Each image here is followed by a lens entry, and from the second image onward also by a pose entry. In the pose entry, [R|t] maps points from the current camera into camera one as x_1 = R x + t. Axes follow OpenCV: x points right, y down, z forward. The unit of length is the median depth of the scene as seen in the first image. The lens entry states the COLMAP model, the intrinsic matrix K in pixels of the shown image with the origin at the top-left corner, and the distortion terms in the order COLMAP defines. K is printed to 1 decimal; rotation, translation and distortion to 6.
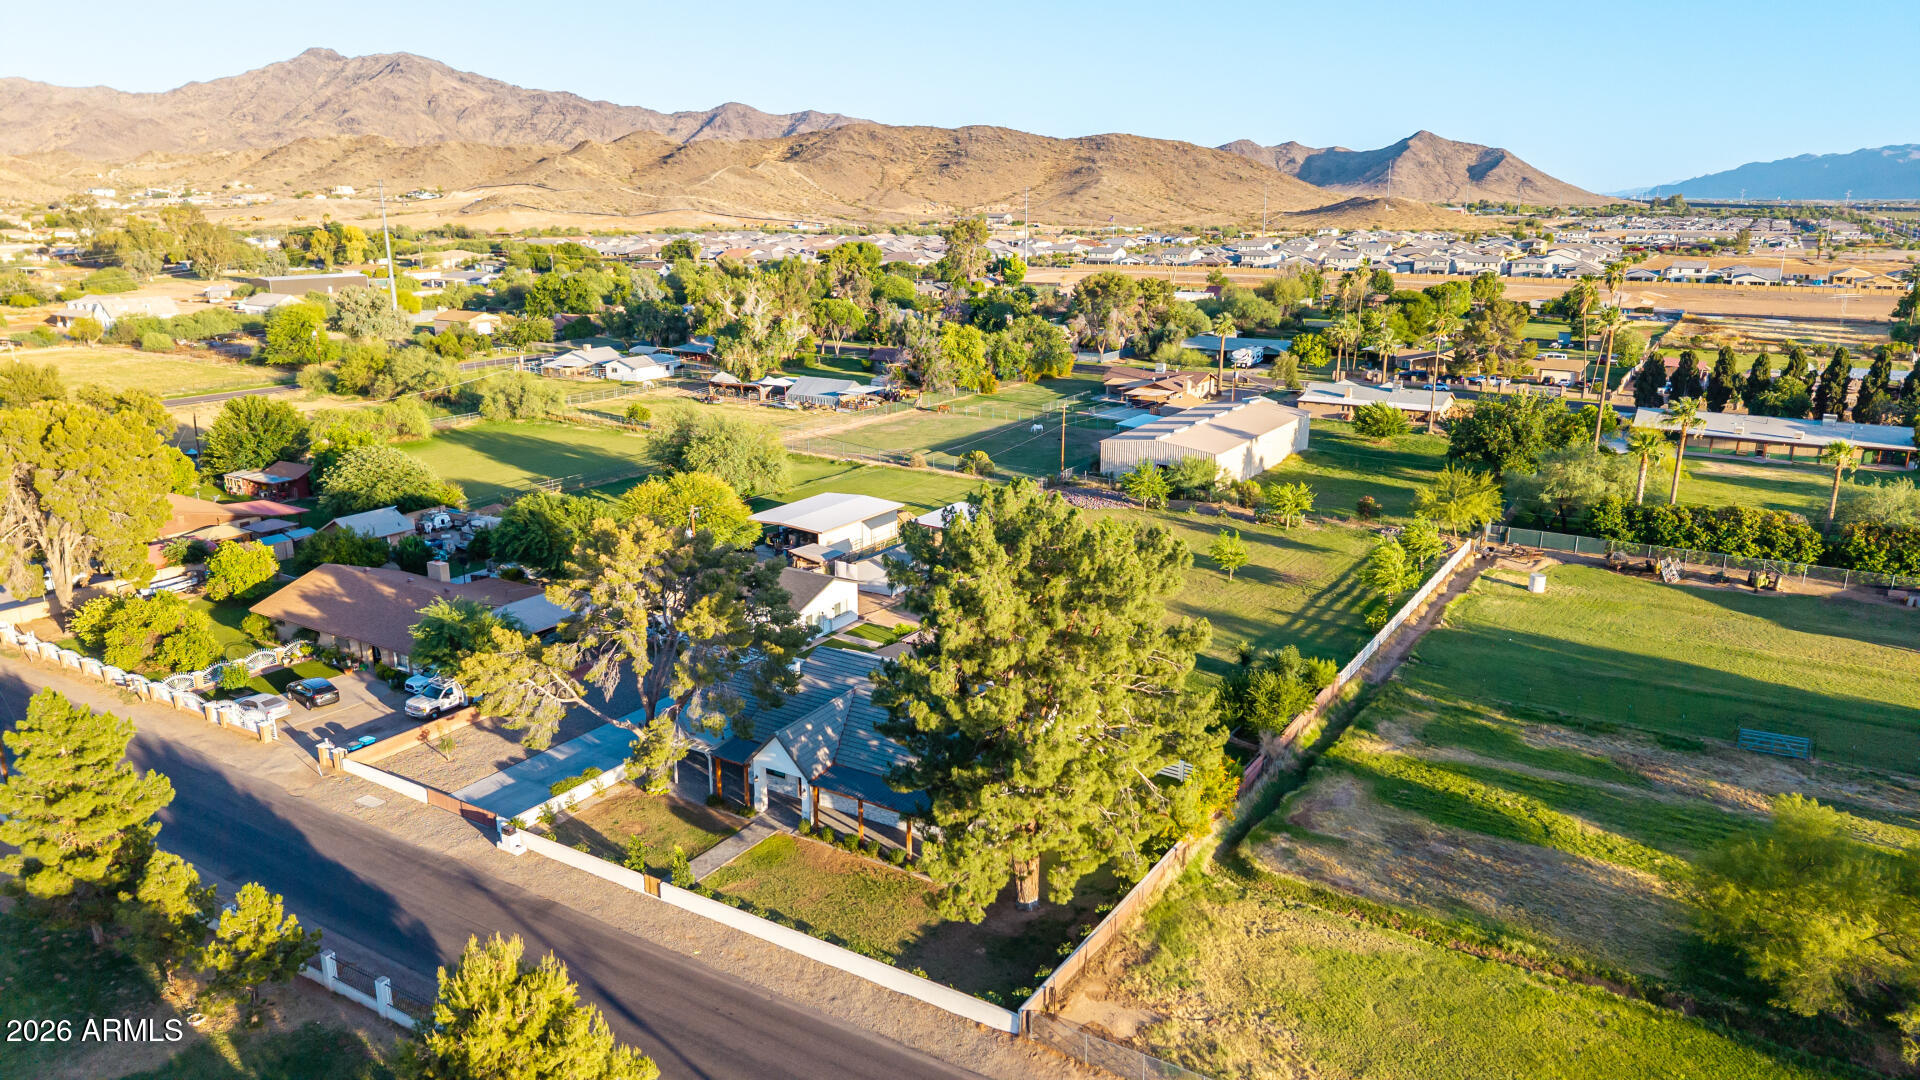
lens RADIAL K [[1282.4, 0, 960.0], [0, 1282.4, 540.0], [0, 0, 1]] dist [0.009158, -0.002247]
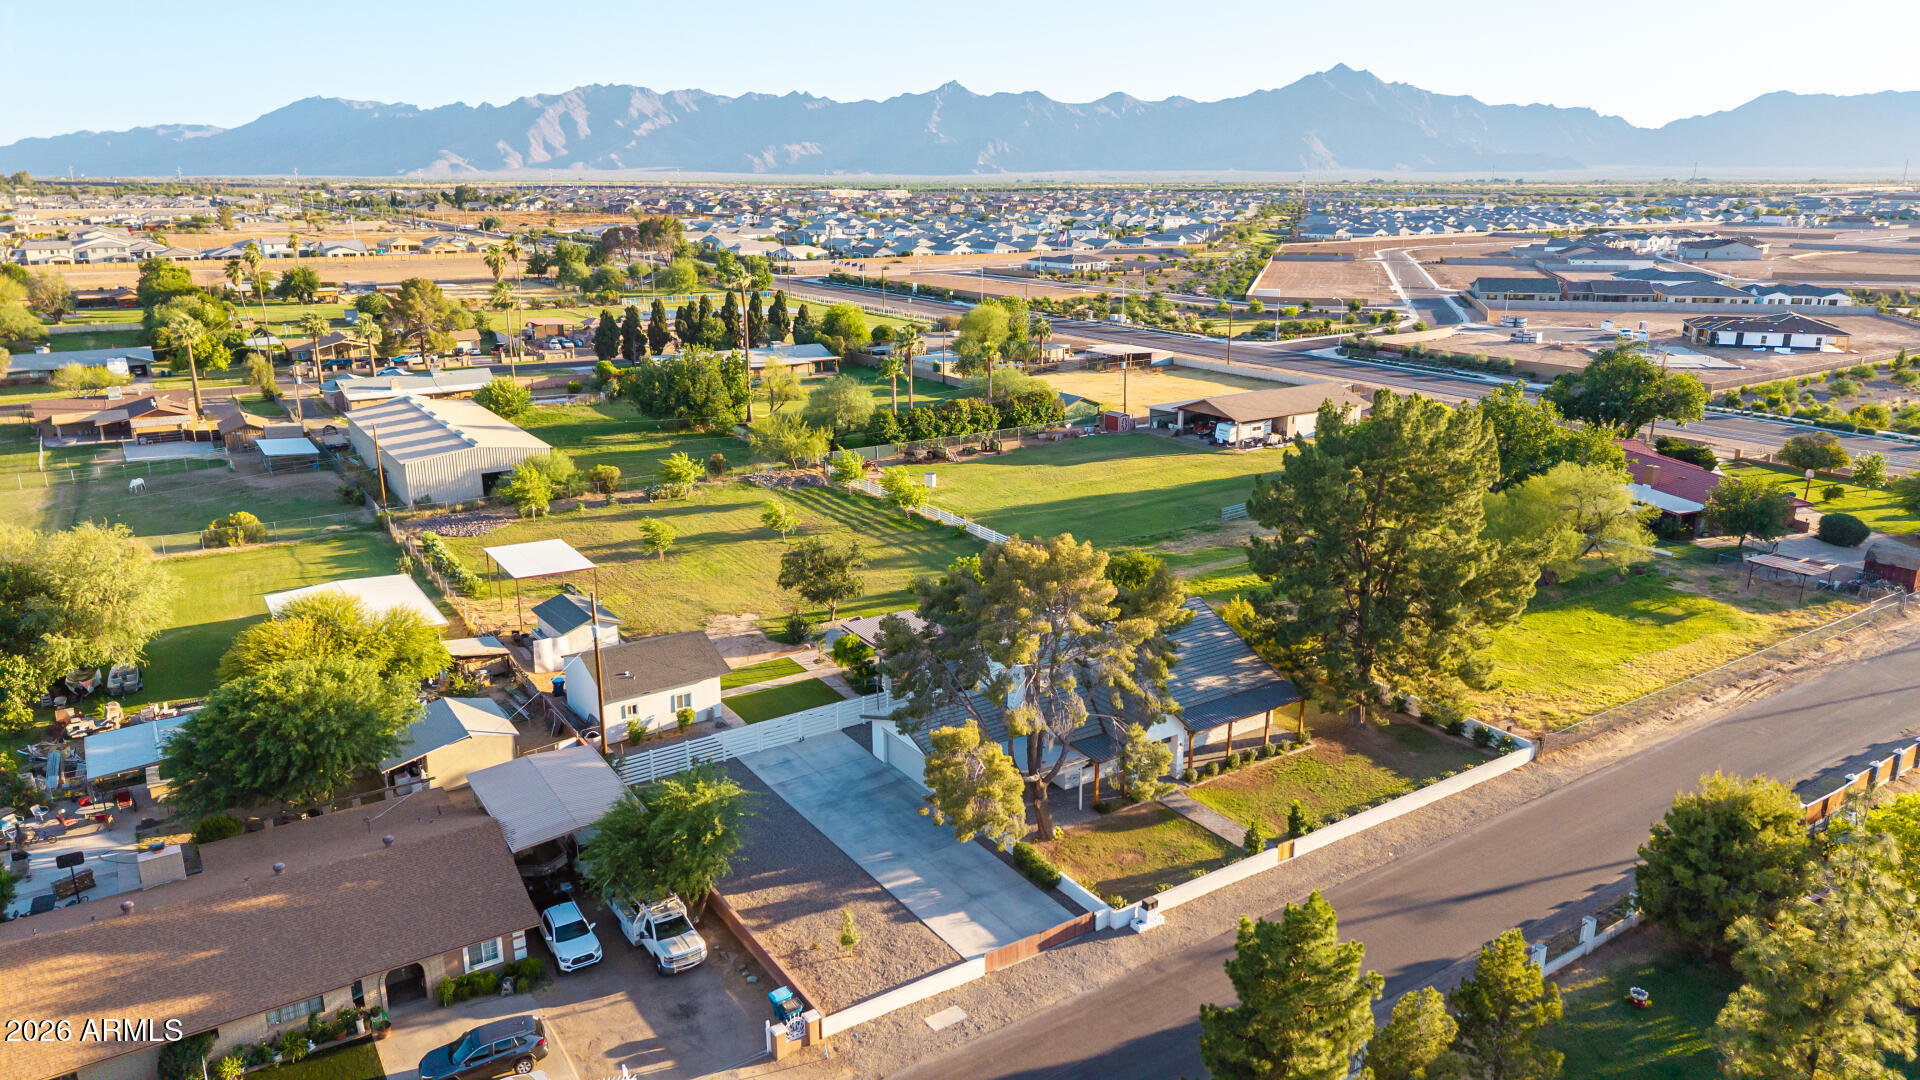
lens RADIAL K [[1275.7, 0, 960.0], [0, 1275.7, 540.0], [0, 0, 1]] dist [0.006449, -0.003788]
pose [[0.415841, -0.251655, 0.873926, -0.411646], [0.235367, 0.957993, 0.163868, -0.068405], [-0.878453, 0.137551, 0.457603, 0.256235]]
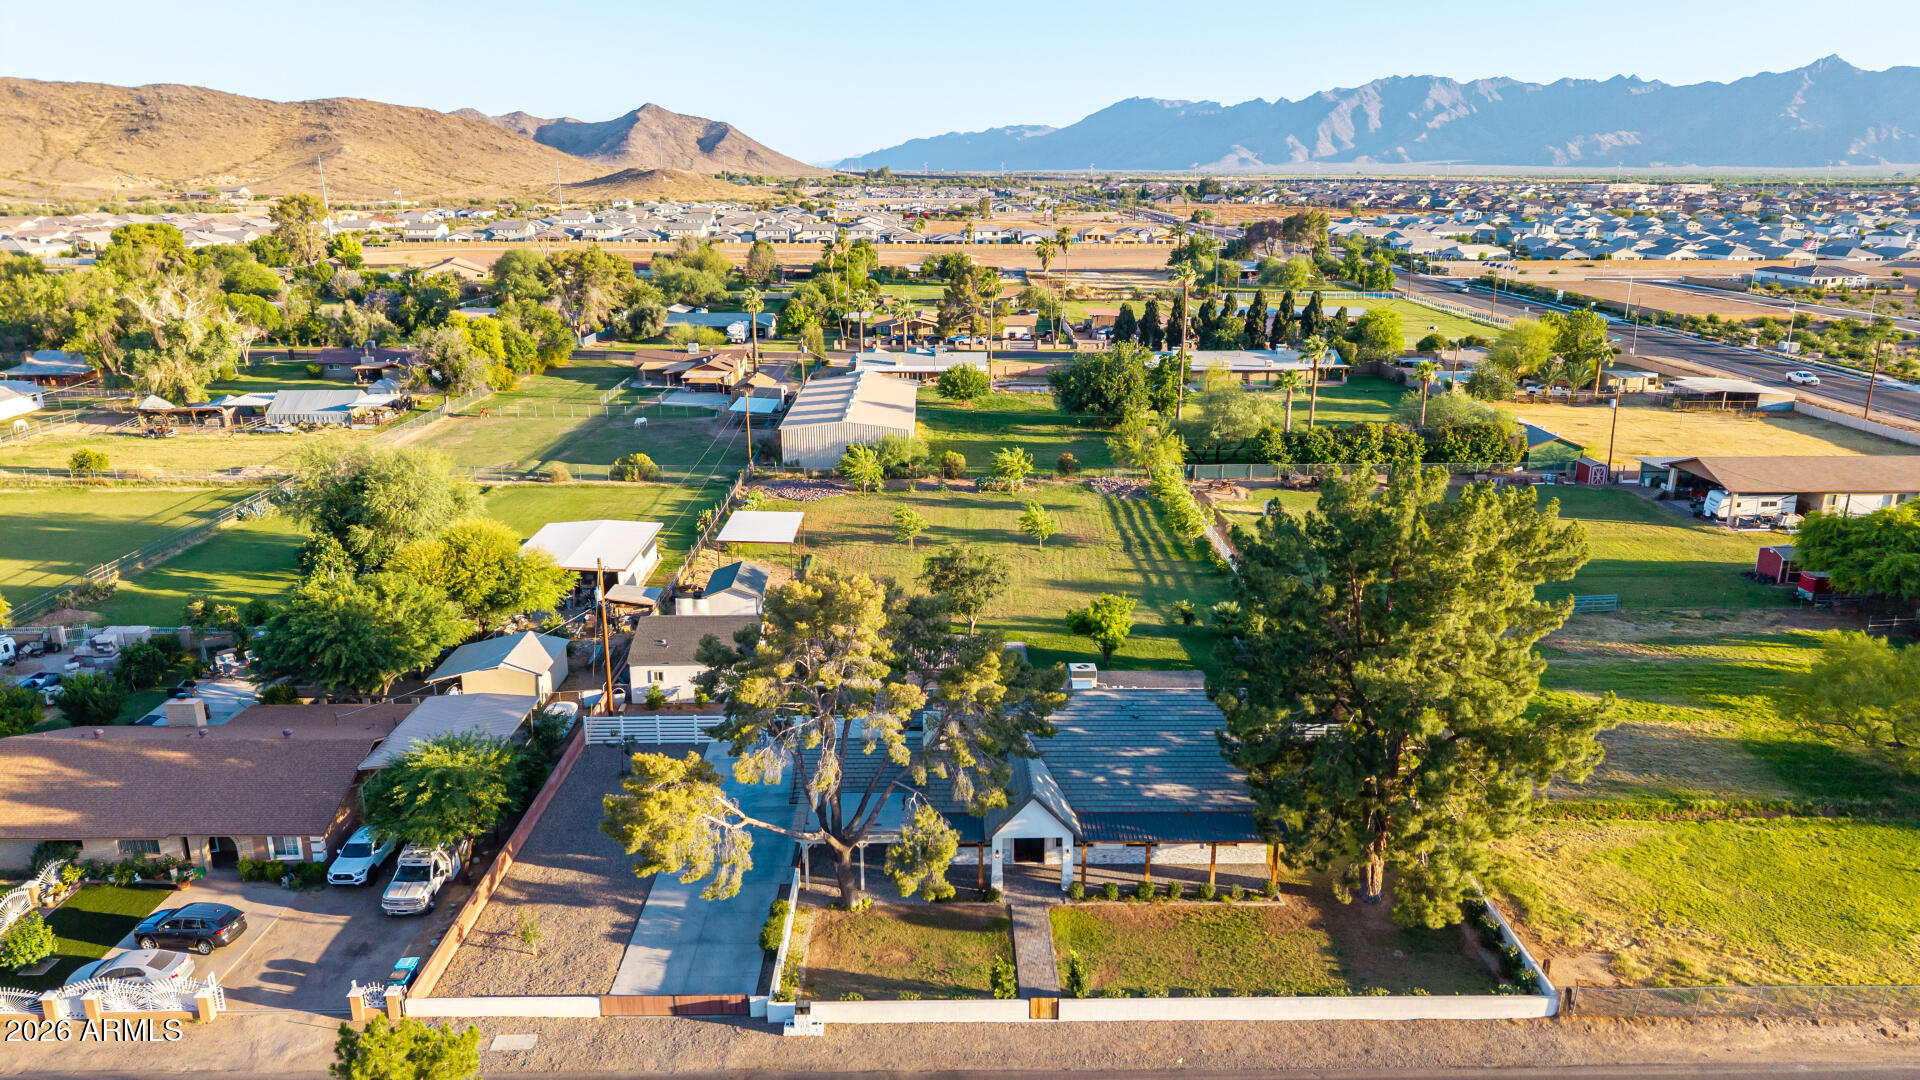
lens RADIAL K [[1275.7, 0, 960.0], [0, 1275.7, 540.0], [0, 0, 1]] dist [0.006449, -0.003788]
pose [[0.842871, -0.152510, 0.516052, -0.231972], [0.141022, 0.988083, 0.061679, -0.029837], [-0.519309, 0.020787, 0.854334, 0.114238]]
